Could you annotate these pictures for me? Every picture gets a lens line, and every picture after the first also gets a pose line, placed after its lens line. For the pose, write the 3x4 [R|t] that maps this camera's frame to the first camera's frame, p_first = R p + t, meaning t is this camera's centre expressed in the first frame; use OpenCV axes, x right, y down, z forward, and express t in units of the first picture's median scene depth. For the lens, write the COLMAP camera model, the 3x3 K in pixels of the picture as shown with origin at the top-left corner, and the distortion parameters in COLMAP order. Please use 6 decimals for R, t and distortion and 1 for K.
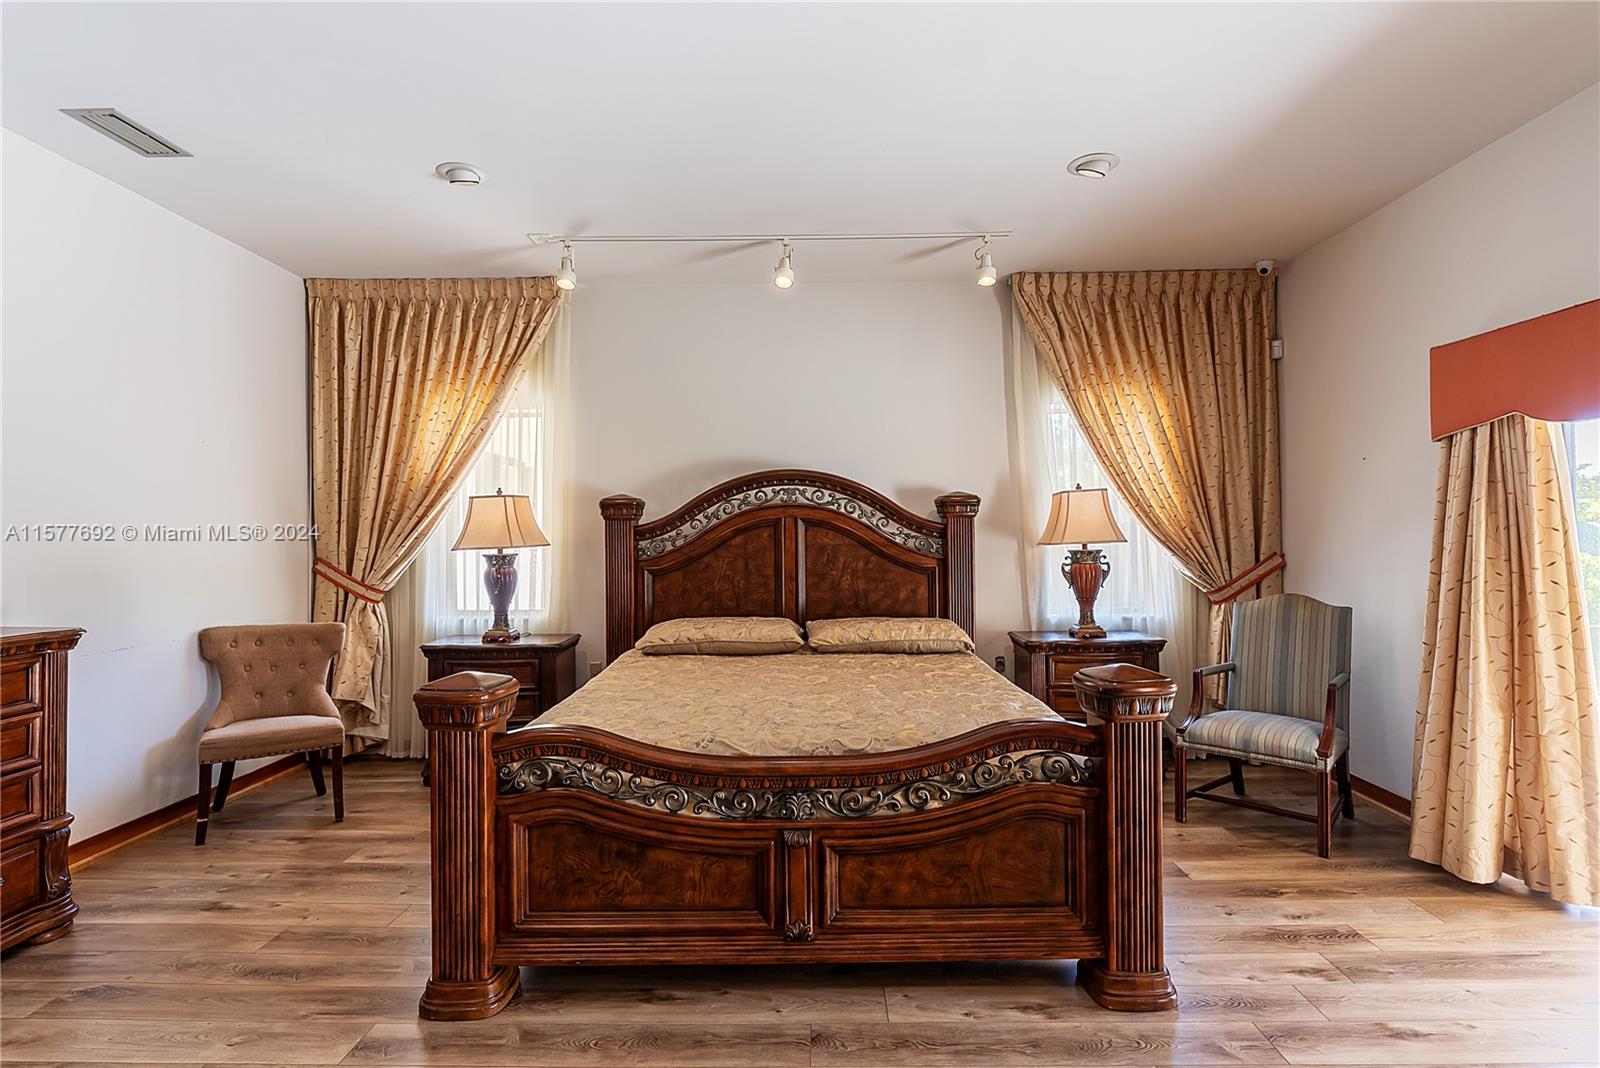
lens RADIAL K [[797.6, 0, 800.0], [0, 797.6, 534.0], [0, 0, 1]] dist [-0.001418, 0.000192]
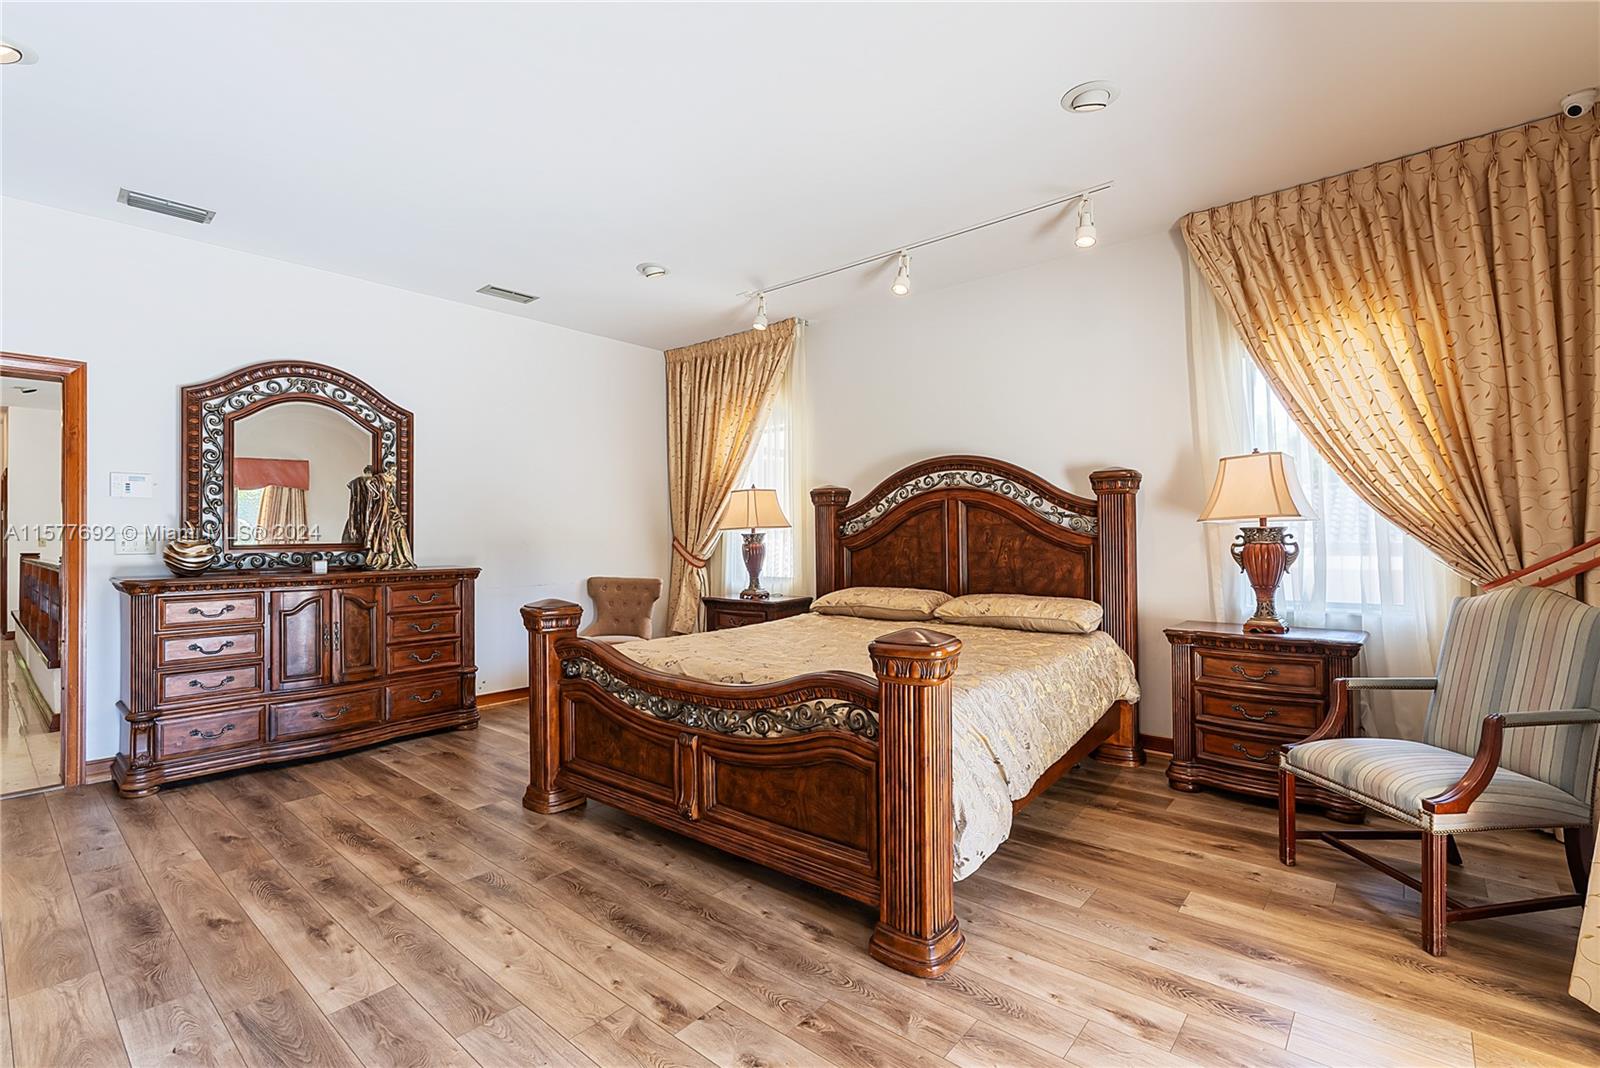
lens RADIAL K [[722.6, 0, 800.0], [0, 722.6, 534.0], [0, 0, 1]] dist [-0.002069, 0.000611]
pose [[0.768075, -0.000577, -0.640360, 0.458963], [0.004244, 0.999982, 0.004189, 0.021093], [0.640346, -0.005935, 0.768064, 0.109872]]
